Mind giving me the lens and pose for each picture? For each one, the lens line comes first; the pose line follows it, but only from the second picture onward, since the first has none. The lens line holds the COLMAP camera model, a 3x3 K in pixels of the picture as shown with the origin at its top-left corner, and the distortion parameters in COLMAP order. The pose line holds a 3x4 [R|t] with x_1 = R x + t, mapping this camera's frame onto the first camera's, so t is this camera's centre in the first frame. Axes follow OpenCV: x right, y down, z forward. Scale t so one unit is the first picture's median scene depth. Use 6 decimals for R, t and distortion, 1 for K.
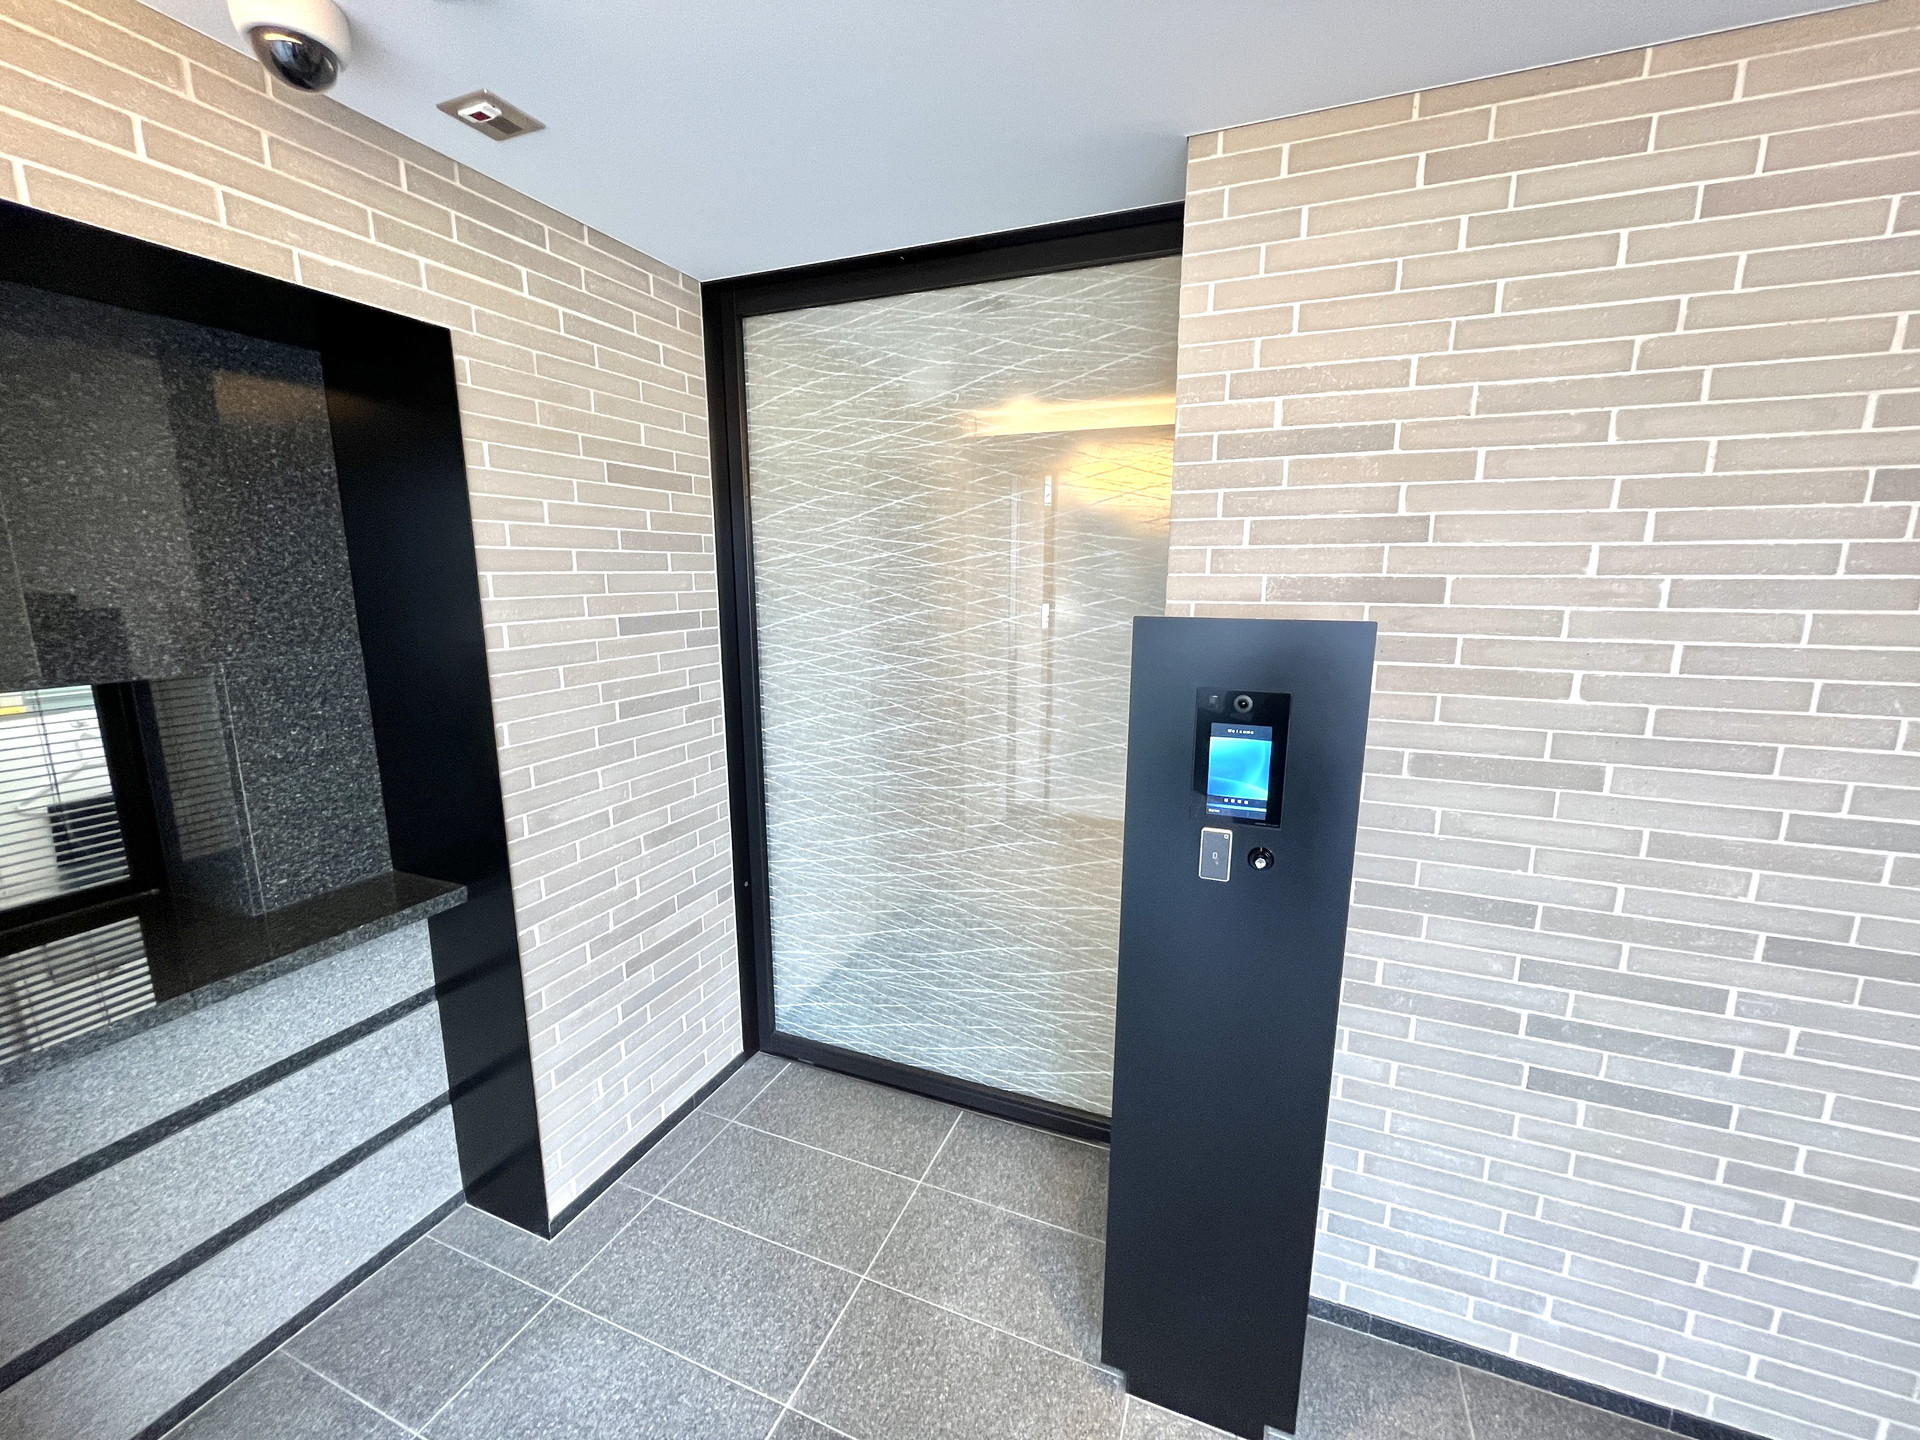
lens RADIAL K [[782.7, 0, 970.8], [0, 782.7, 723.9], [0, 0, 1]] dist [-0.001465, -0.000014]
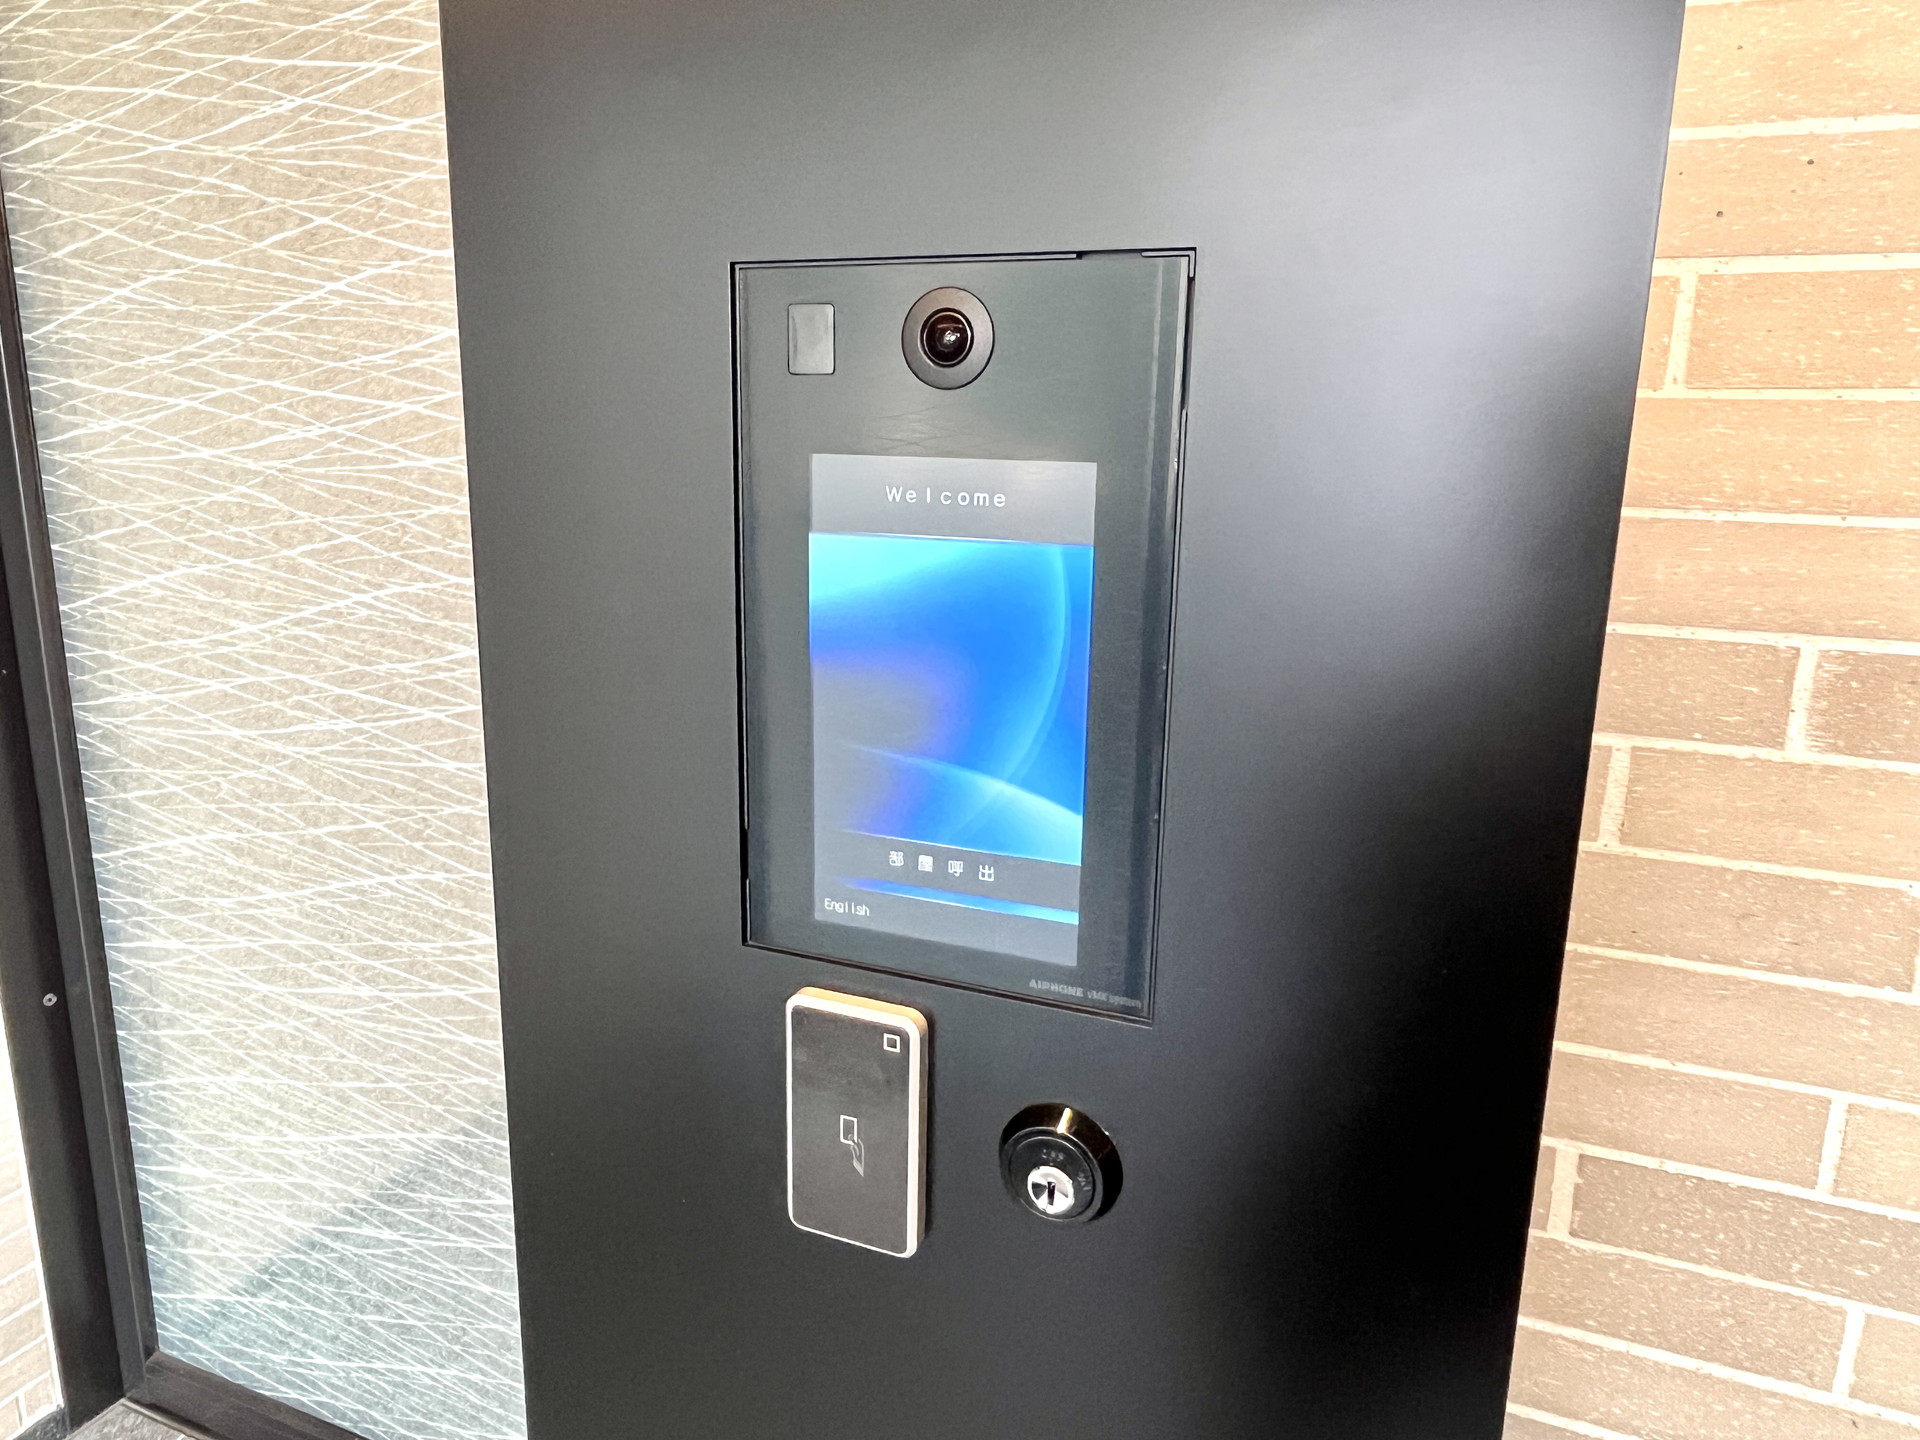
lens RADIAL K [[1315.5, 0, 950.1], [0, 1315.5, 711.7], [0, 0, 1]] dist [-0.001613, -0.000836]
pose [[0.999550, 0.013628, -0.026713, 0.201697], [-0.012440, 0.998948, 0.044145, 0.026341], [0.027287, -0.043793, 0.998668, 0.389636]]
